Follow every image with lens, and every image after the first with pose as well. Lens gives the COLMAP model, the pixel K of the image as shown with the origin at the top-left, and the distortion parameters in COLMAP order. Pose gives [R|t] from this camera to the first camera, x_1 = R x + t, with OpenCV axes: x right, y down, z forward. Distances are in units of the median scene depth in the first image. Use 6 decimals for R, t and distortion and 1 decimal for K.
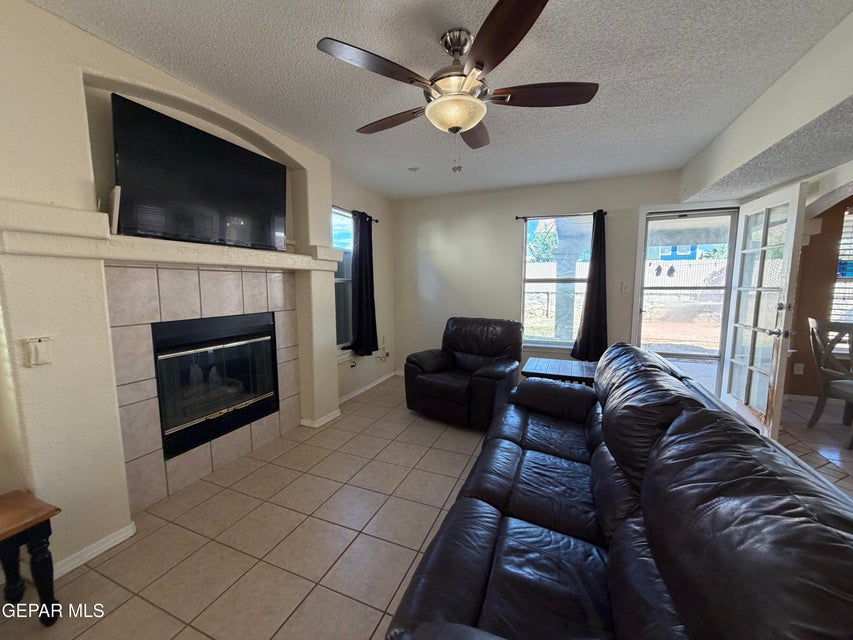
lens RADIAL K [[340.4, 0, 429.4], [0, 340.4, 321.0], [0, 0, 1]] dist [0.000996, 0.000327]
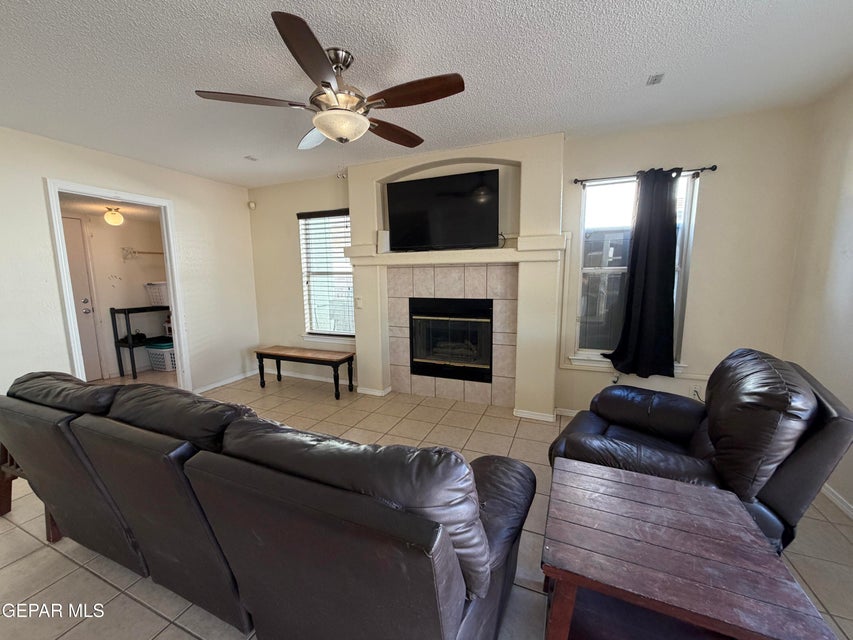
lens RADIAL K [[340.4, 0, 423.6], [0, 340.4, 323.4], [0, 0, 1]] dist [0.000996, 0.000327]
pose [[-0.023386, 0.141145, -0.989713, 0.850485], [-0.096716, 0.985020, 0.142761, -0.105846], [0.995037, 0.099059, -0.009385, 0.916491]]
